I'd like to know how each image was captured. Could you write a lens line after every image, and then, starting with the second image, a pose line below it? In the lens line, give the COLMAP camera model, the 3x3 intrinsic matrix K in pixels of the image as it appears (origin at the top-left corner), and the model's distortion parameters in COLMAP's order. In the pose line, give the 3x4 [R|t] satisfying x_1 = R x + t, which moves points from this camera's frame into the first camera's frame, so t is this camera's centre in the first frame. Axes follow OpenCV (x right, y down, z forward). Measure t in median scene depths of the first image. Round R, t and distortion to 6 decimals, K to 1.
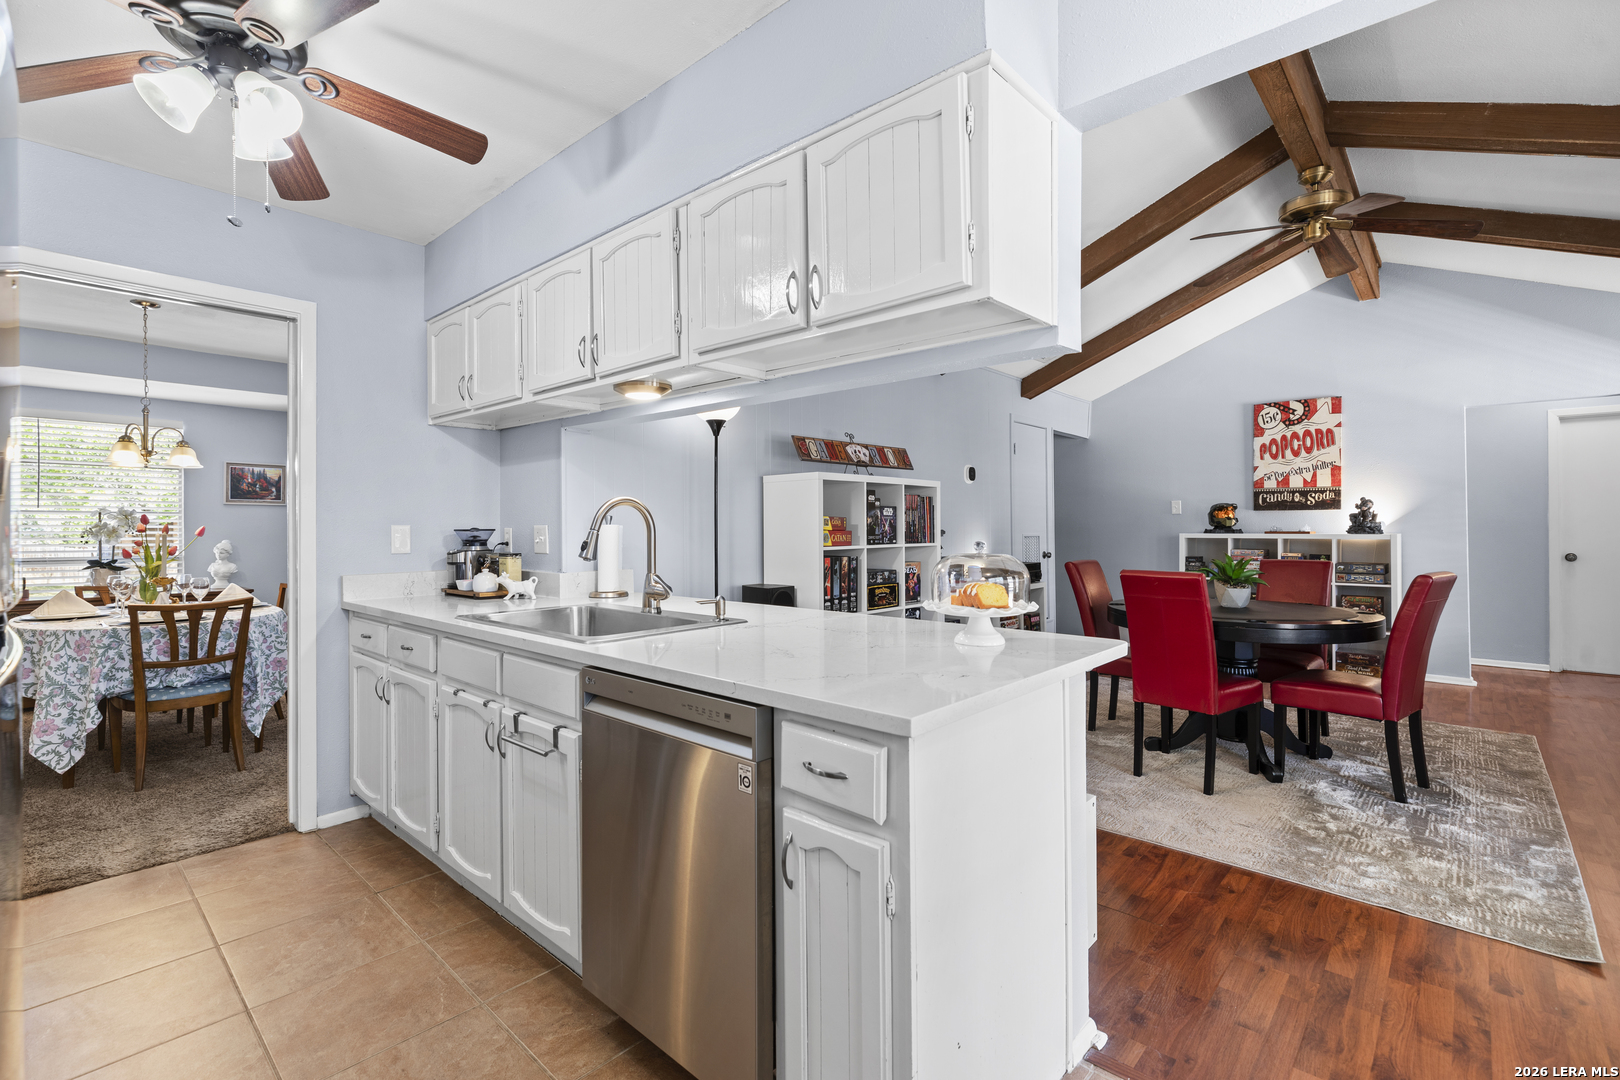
lens RADIAL K [[740.3, 0, 809.5], [0, 740.3, 529.0], [0, 0, 1]] dist [0.003696, -0.000259]
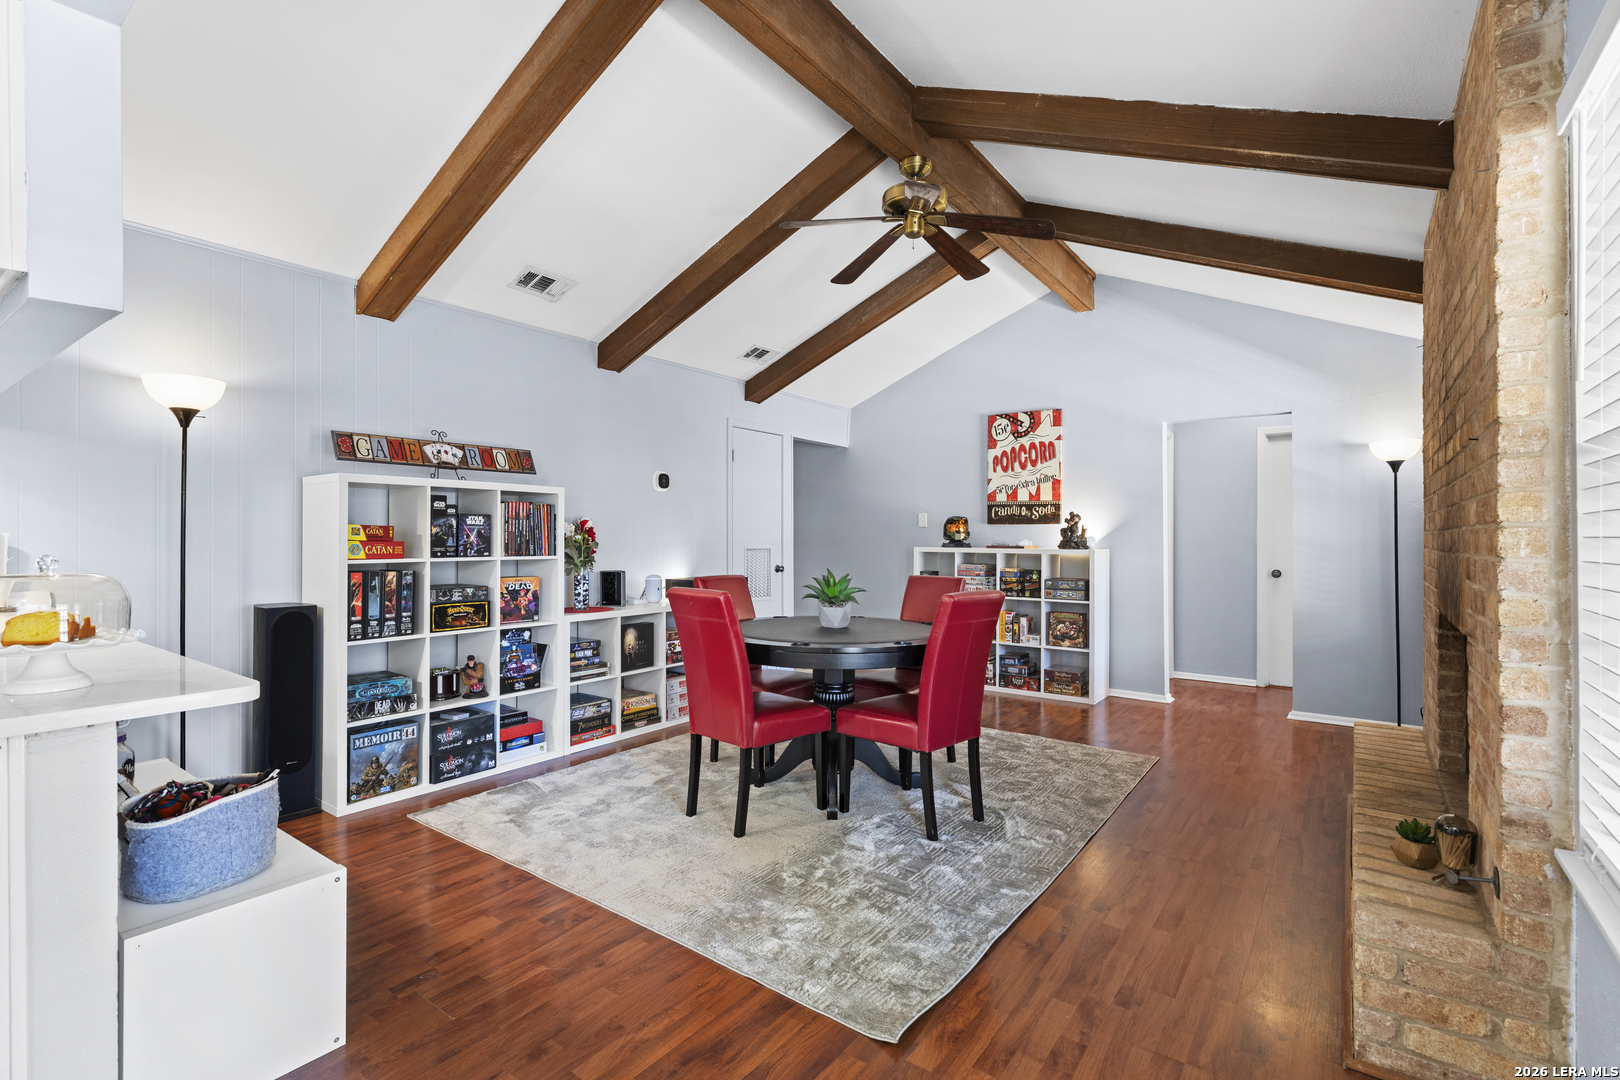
lens RADIAL K [[740.3, 0, 859.3], [0, 740.3, 541.0], [0, 0, 1]] dist [0.003696, -0.000259]
pose [[0.994453, 0.009118, 0.104782, 0.462102], [-0.009438, 0.999952, 0.002558, -0.005179], [-0.104754, -0.003532, 0.994492, 0.068027]]
